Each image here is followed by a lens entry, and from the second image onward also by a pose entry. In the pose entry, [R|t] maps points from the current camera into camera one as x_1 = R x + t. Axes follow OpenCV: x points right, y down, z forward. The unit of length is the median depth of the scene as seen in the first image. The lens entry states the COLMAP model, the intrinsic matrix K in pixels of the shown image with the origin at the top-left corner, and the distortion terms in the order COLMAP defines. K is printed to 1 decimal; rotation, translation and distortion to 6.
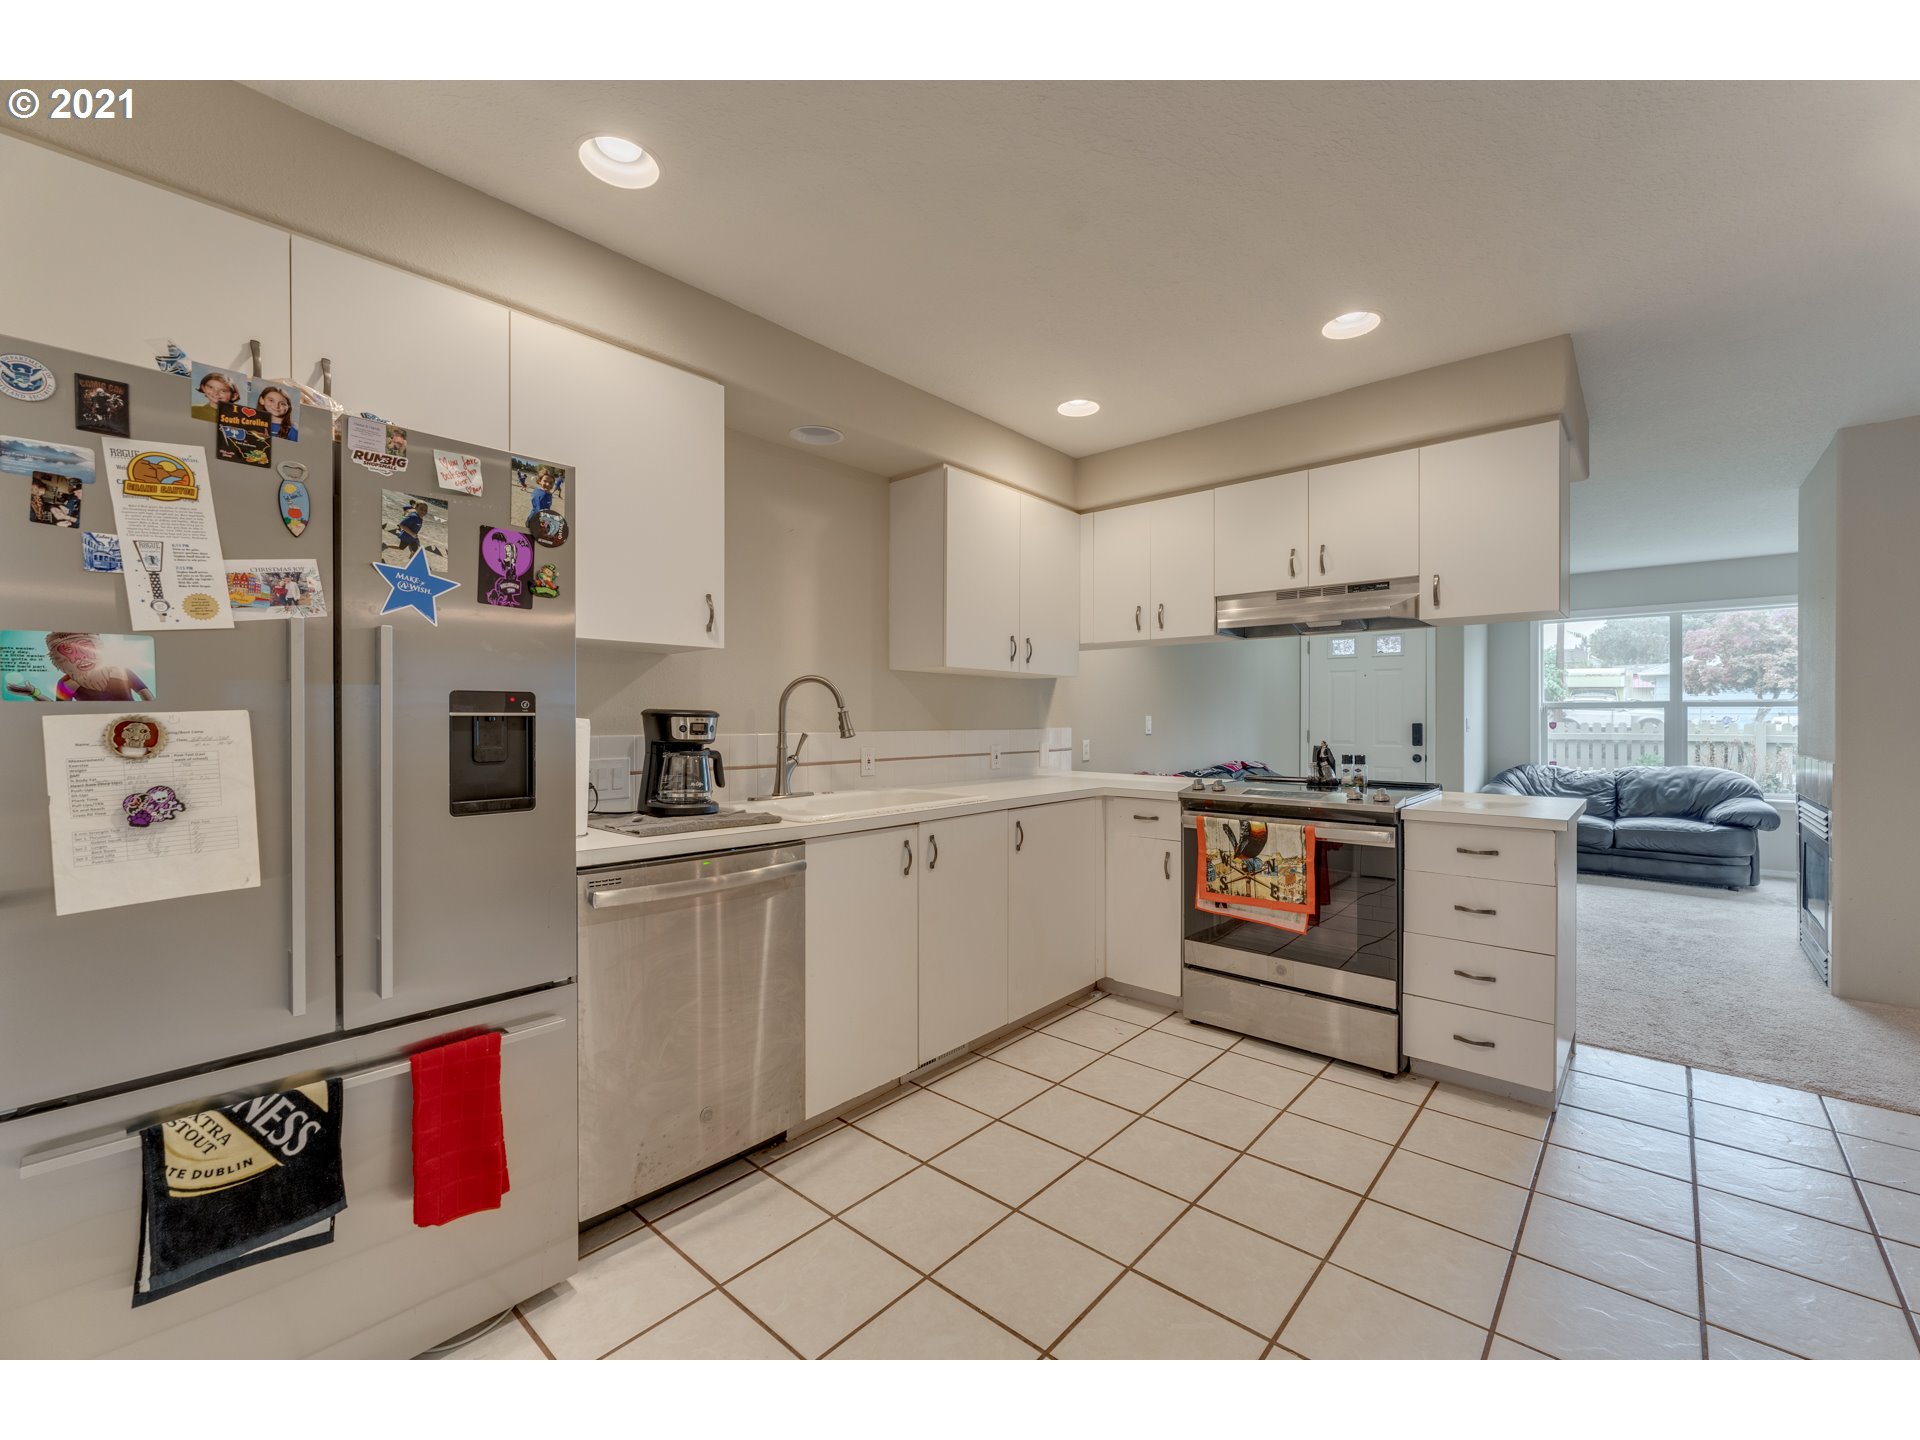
lens RADIAL K [[794.5, 0, 959.8], [0, 794.5, 722.0], [0, 0, 1]] dist [-0.006841, 0.001485]
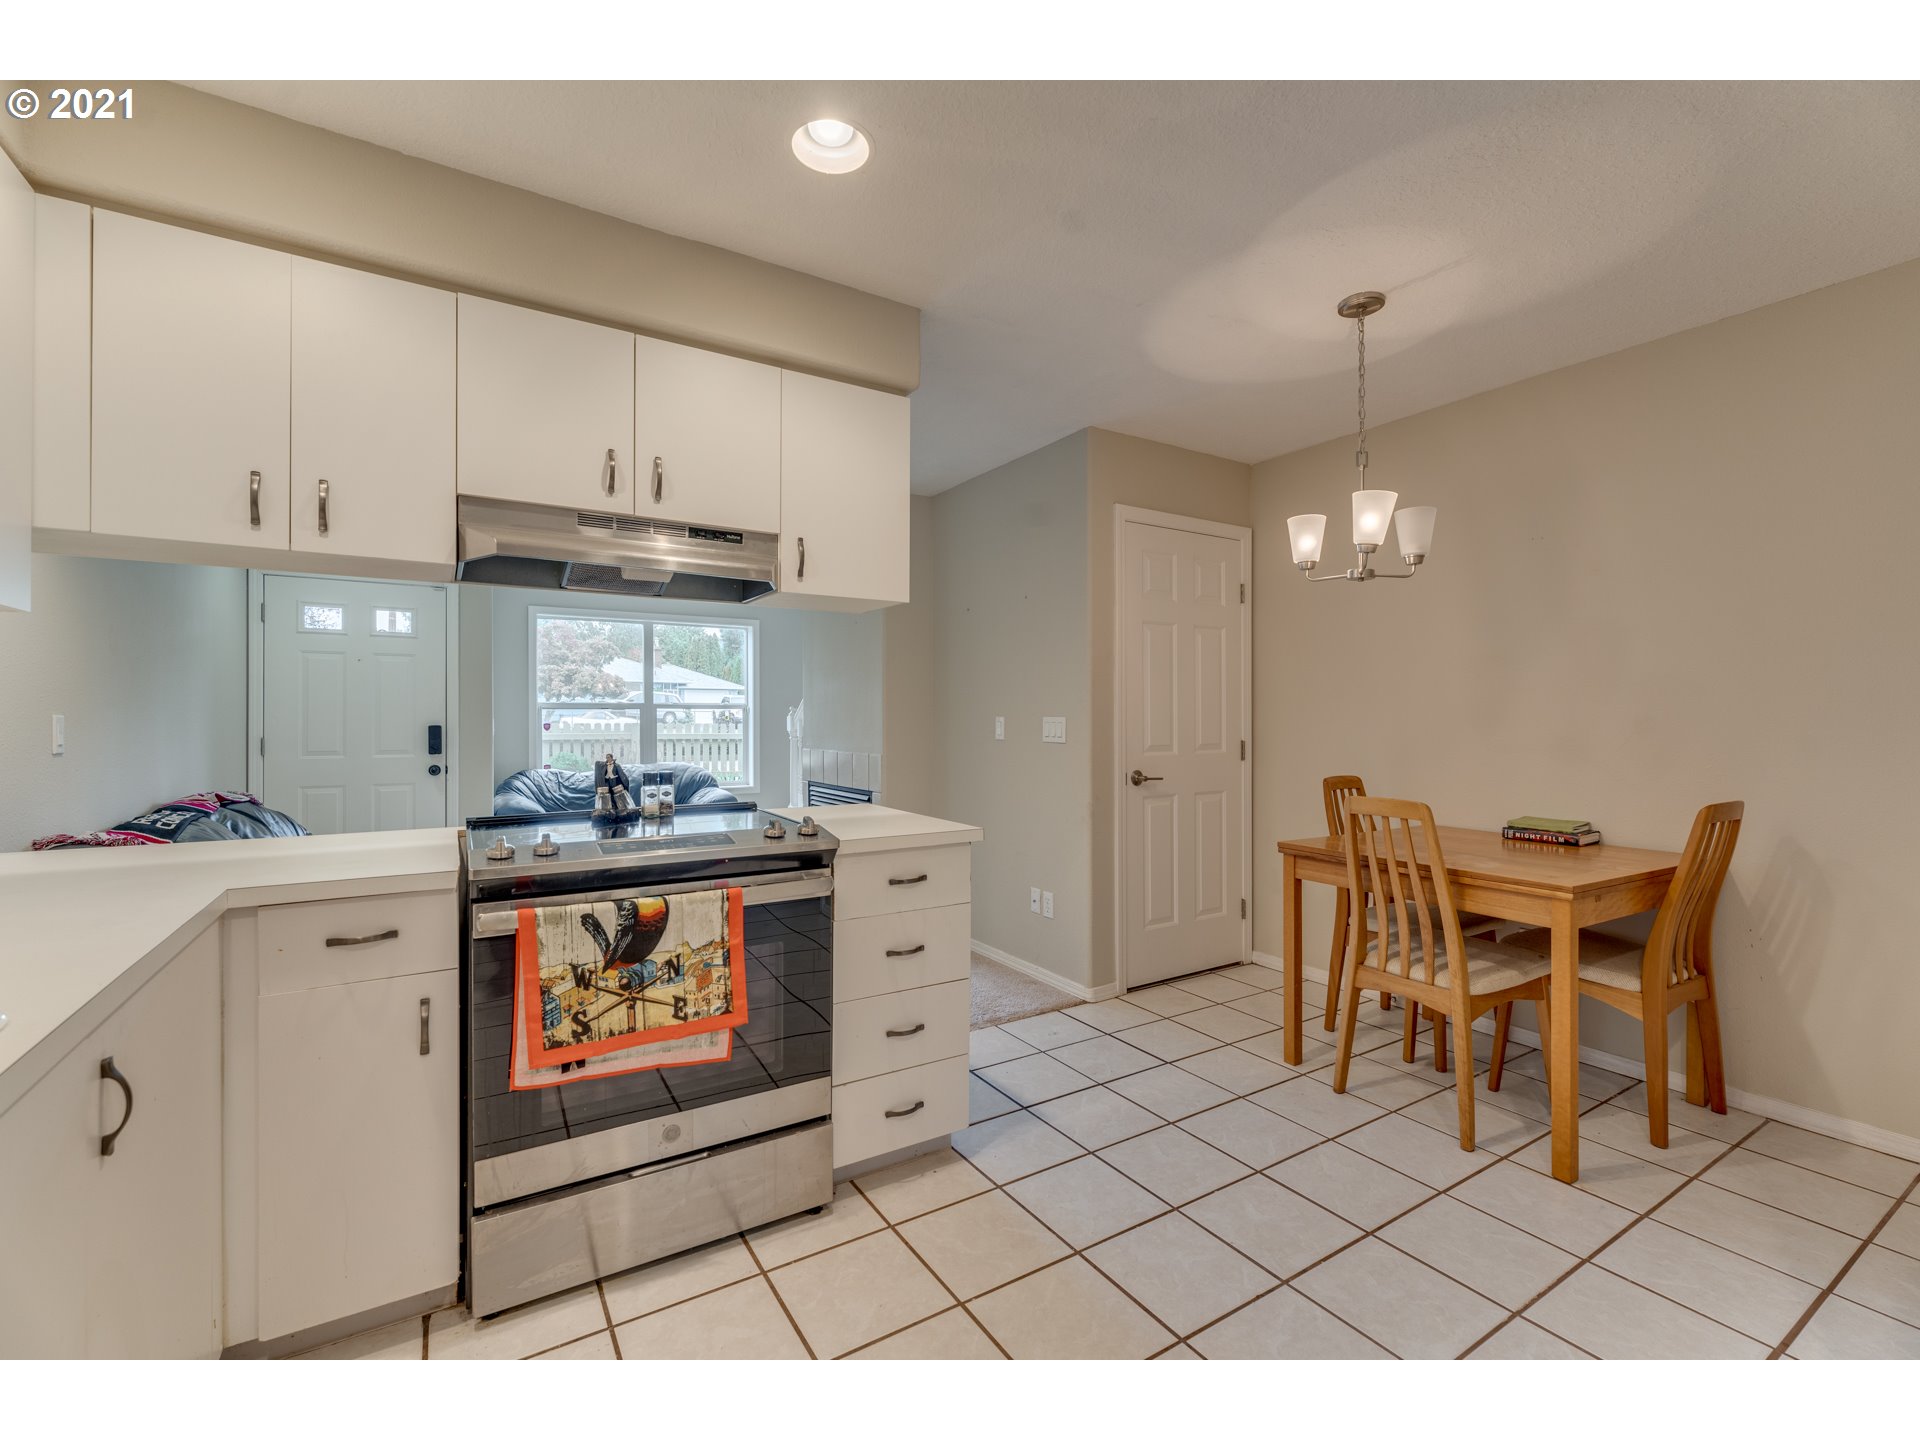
lens RADIAL K [[827.9, 0, 962.4], [0, 827.9, 719.1], [0, 0, 1]] dist [-0.003142, 0.002818]
pose [[0.283128, -0.000795, 0.959082, -0.117055], [0.004910, 0.999988, -0.000620, -0.003102], [-0.959070, 0.004884, 0.283129, 0.503605]]
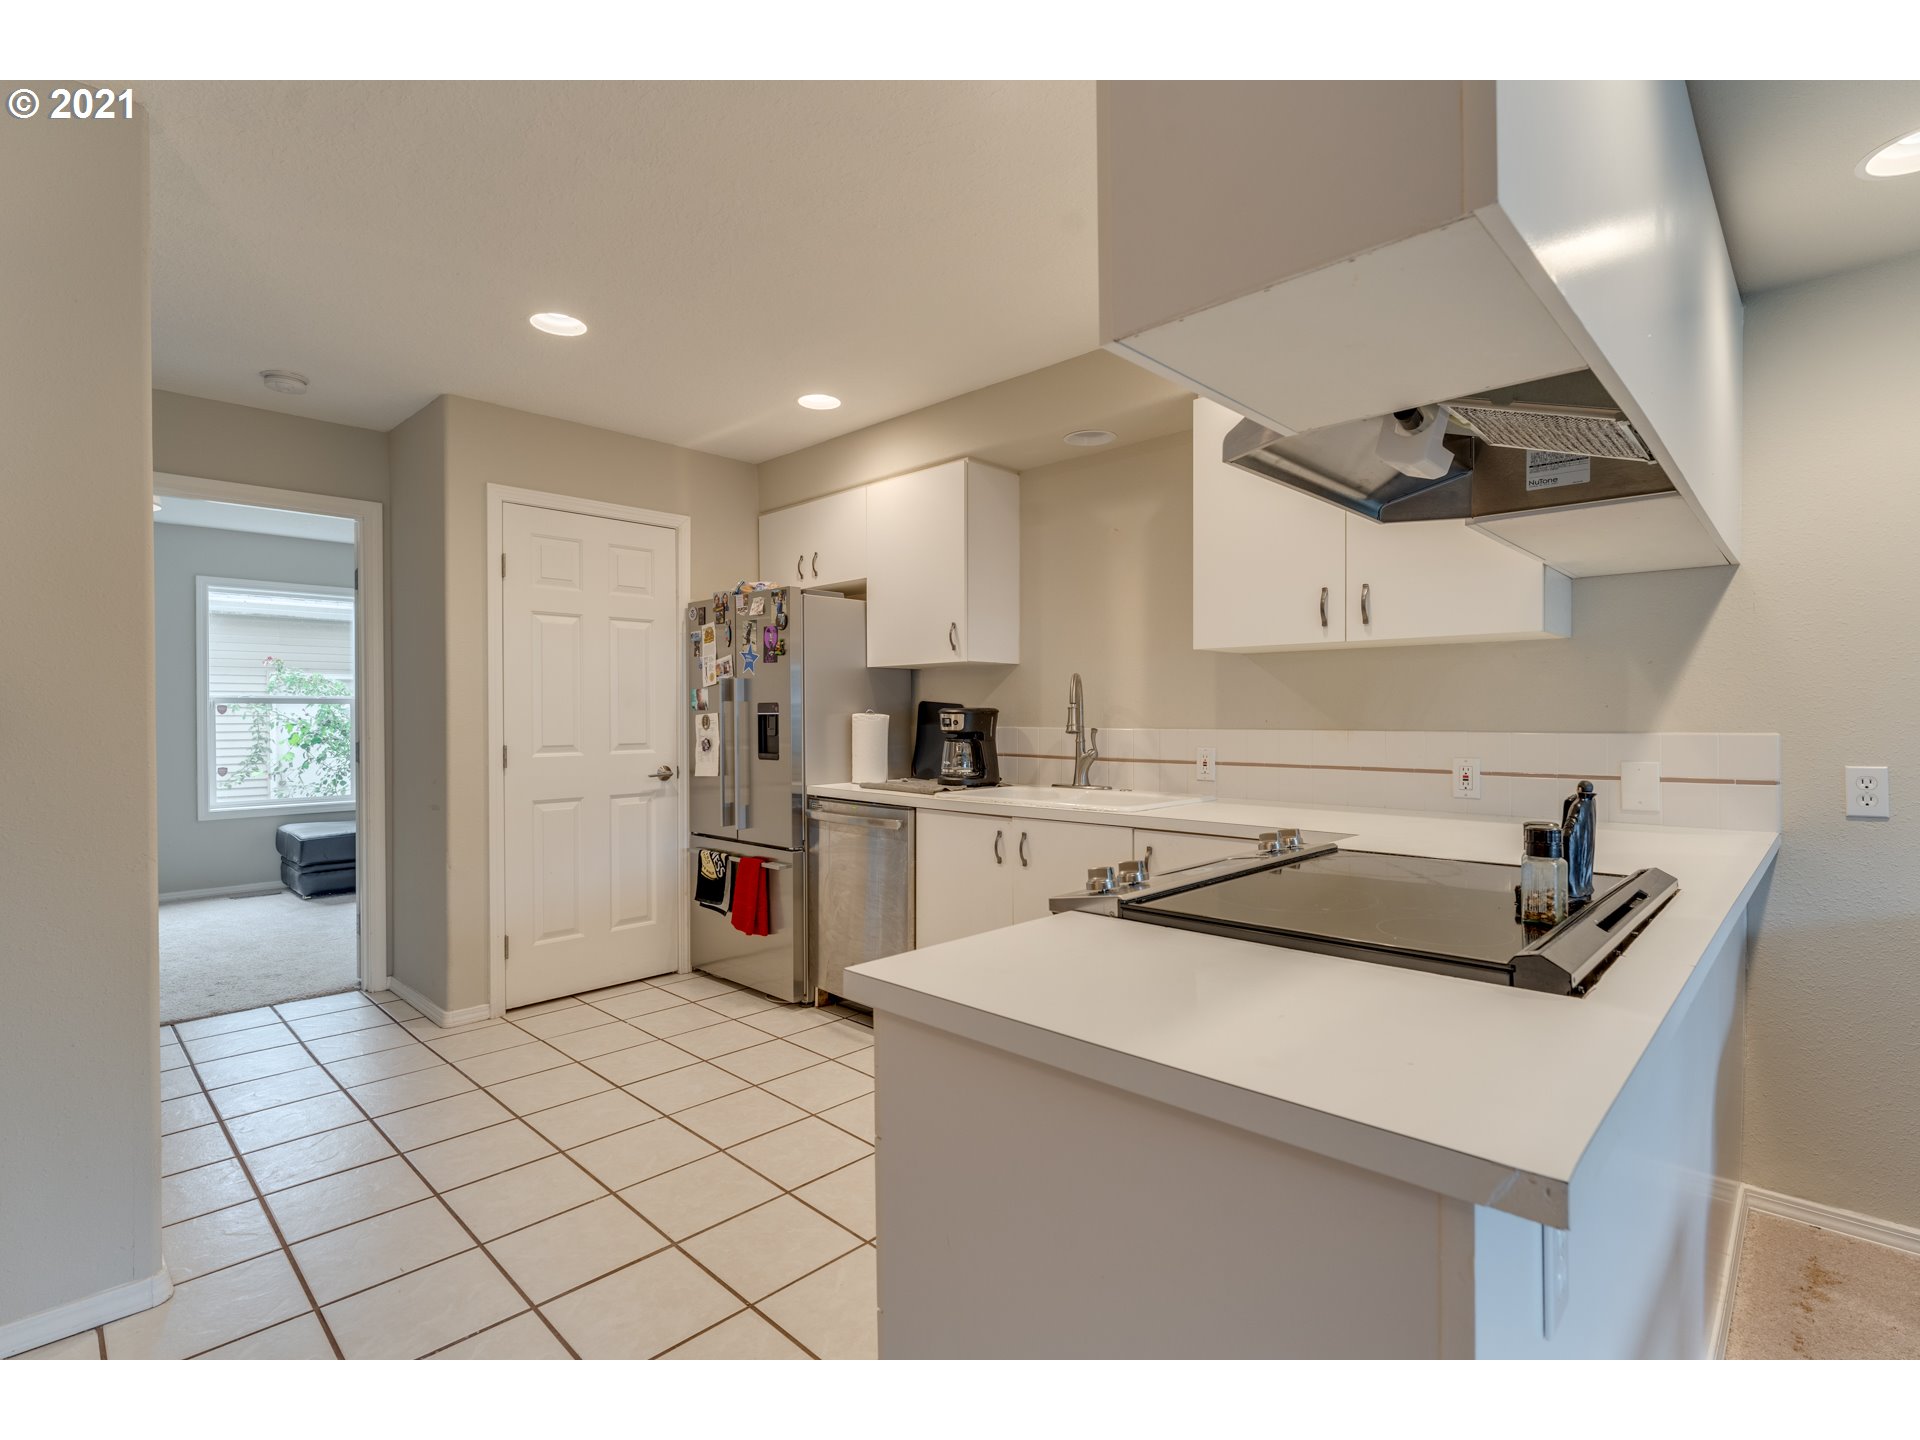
lens RADIAL K [[920.3, 0, 966.3], [0, 920.3, 720.2], [0, 0, 1]] dist [-0.000996, 0.000874]
pose [[-0.045889, 0.007057, -0.998922, 0.839476], [-0.000173, 0.999975, 0.007072, -0.004225], [0.998947, 0.000498, -0.045886, 0.737867]]
